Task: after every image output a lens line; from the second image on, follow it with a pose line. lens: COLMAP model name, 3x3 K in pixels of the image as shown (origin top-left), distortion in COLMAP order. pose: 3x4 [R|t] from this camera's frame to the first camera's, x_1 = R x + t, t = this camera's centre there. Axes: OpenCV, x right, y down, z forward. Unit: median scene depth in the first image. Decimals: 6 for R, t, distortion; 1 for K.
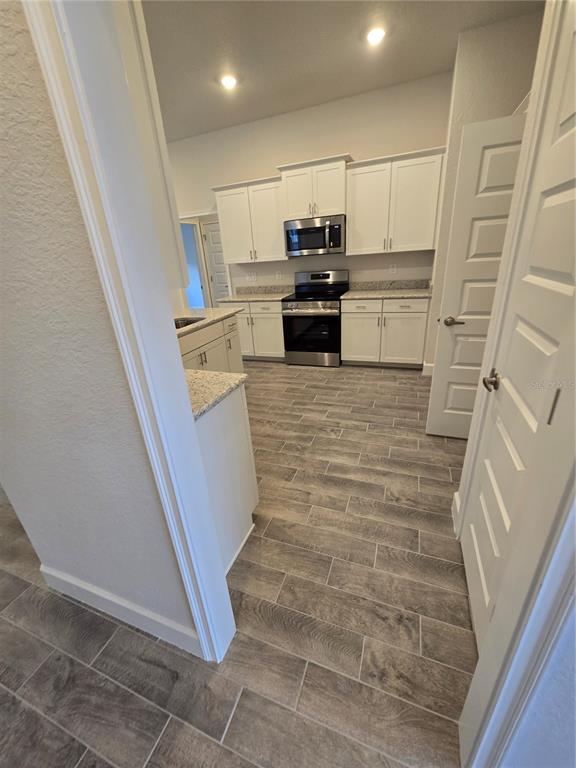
lens RADIAL K [[317.1, 0, 278.5], [0, 317.1, 384.8], [0, 0, 1]] dist [0.000879, 0.000531]
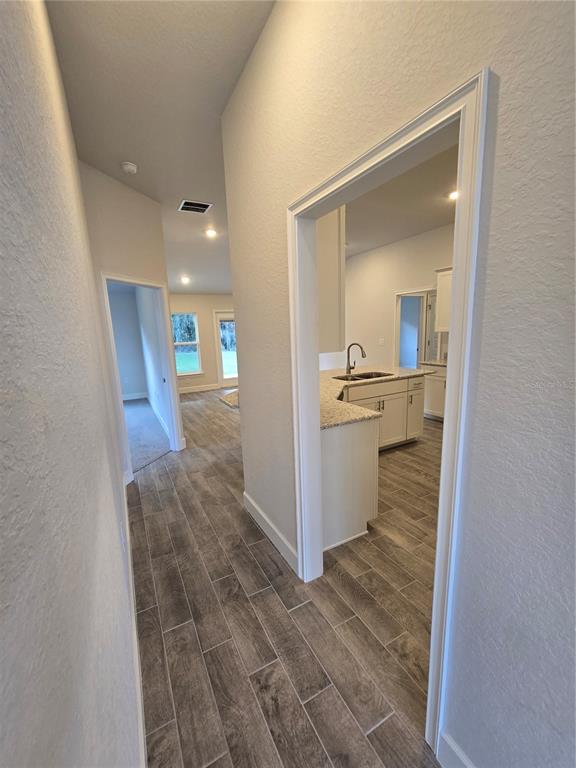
lens RADIAL K [[317.1, 0, 278.1], [0, 317.1, 386.1], [0, 0, 1]] dist [0.000879, 0.000531]
pose [[0.754824, 0.160777, -0.635917, 0.204412], [-0.264890, 0.961639, -0.071293, 0.034225], [0.600061, 0.222262, 0.768457, -0.183812]]
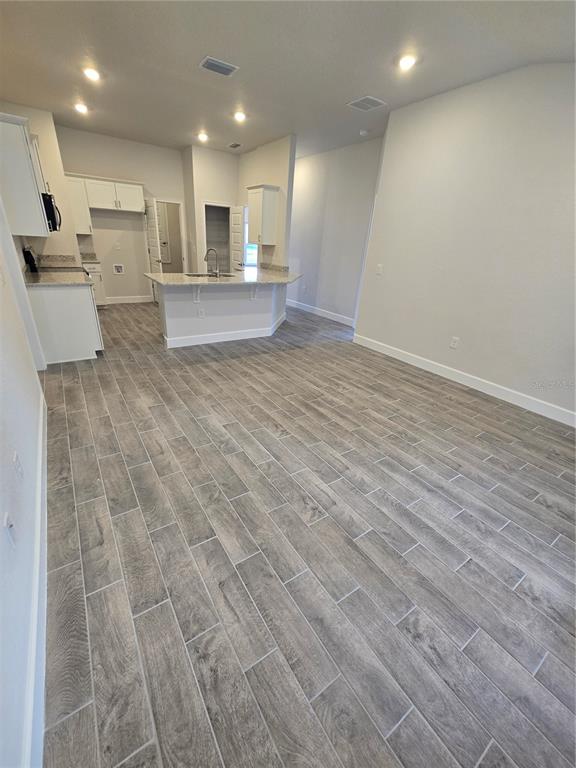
lens RADIAL K [[317.1, 0, 280.0], [0, 317.1, 385.7], [0, 0, 1]] dist [0.000879, 0.000531]
pose [[-0.815044, -0.216556, 0.537407, -1.444393], [0.228336, 0.732409, 0.641435, -0.649747], [-0.532509, 0.645508, -0.547498, 1.823280]]
